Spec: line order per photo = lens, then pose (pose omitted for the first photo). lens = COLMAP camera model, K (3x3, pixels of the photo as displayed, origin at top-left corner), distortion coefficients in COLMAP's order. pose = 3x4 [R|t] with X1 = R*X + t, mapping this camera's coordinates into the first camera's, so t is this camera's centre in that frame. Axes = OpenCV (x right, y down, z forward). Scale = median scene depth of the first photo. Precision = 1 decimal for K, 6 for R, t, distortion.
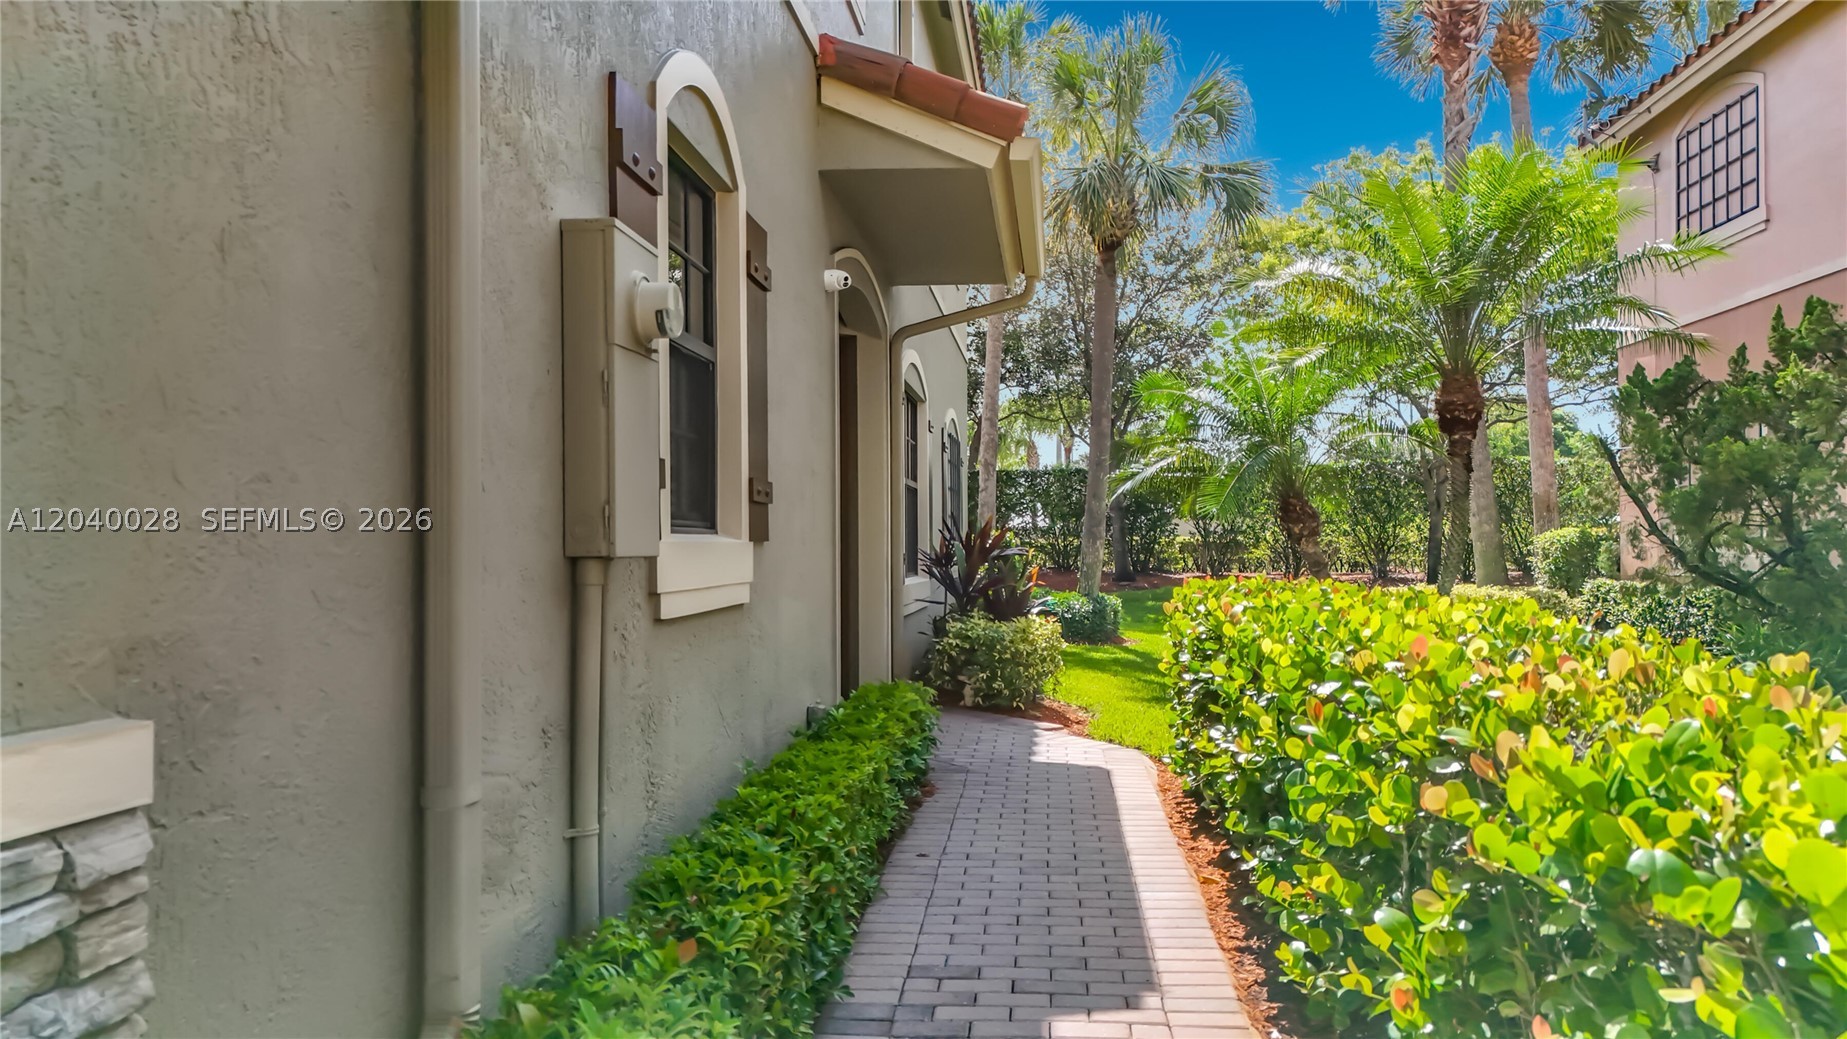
lens RADIAL K [[1372.2, 0, 928.0], [0, 1372.2, 525.3], [0, 0, 1]] dist [0.052941, -0.022500]
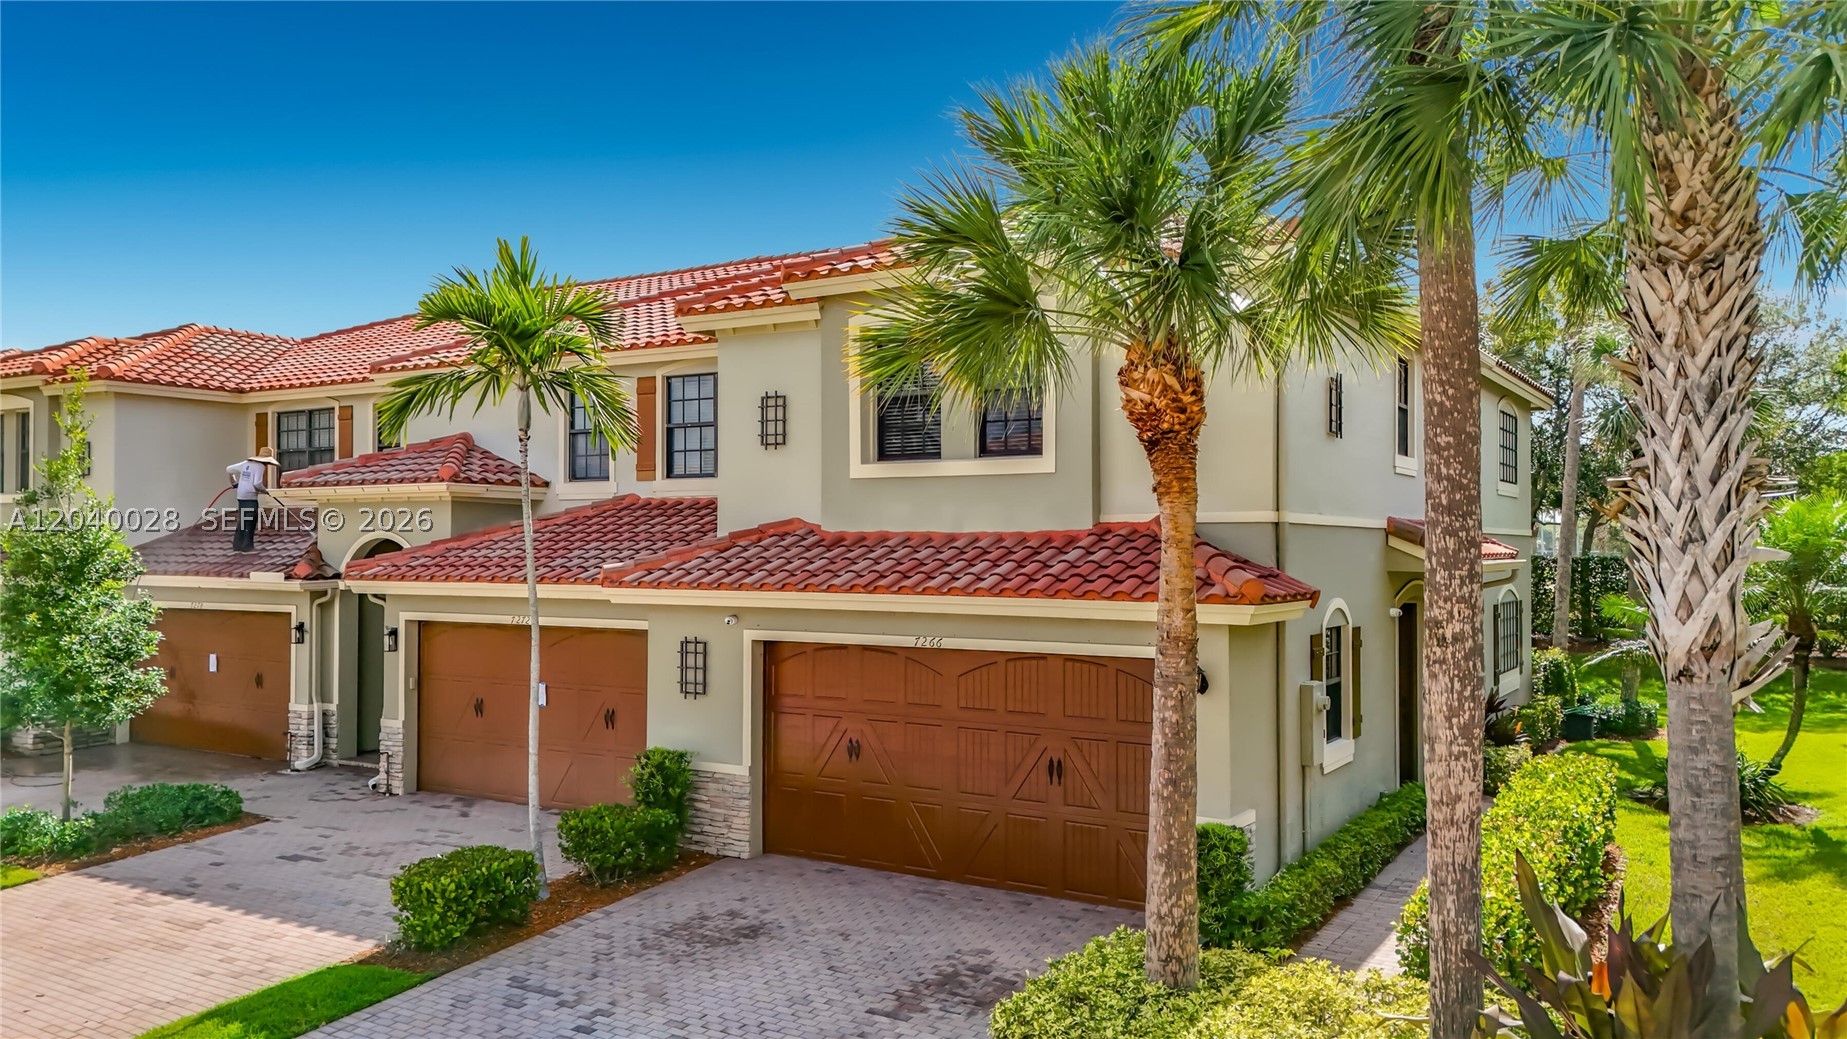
lens RADIAL K [[1372.2, 0, 915.9], [0, 1372.2, 552.2], [0, 0, 1]] dist [0.052941, -0.022500]
pose [[0.894346, 0.005630, -0.447341, 0.407287], [0.000564, 0.999906, 0.013712, -0.495271], [0.447376, -0.012515, 0.894259, -2.370210]]
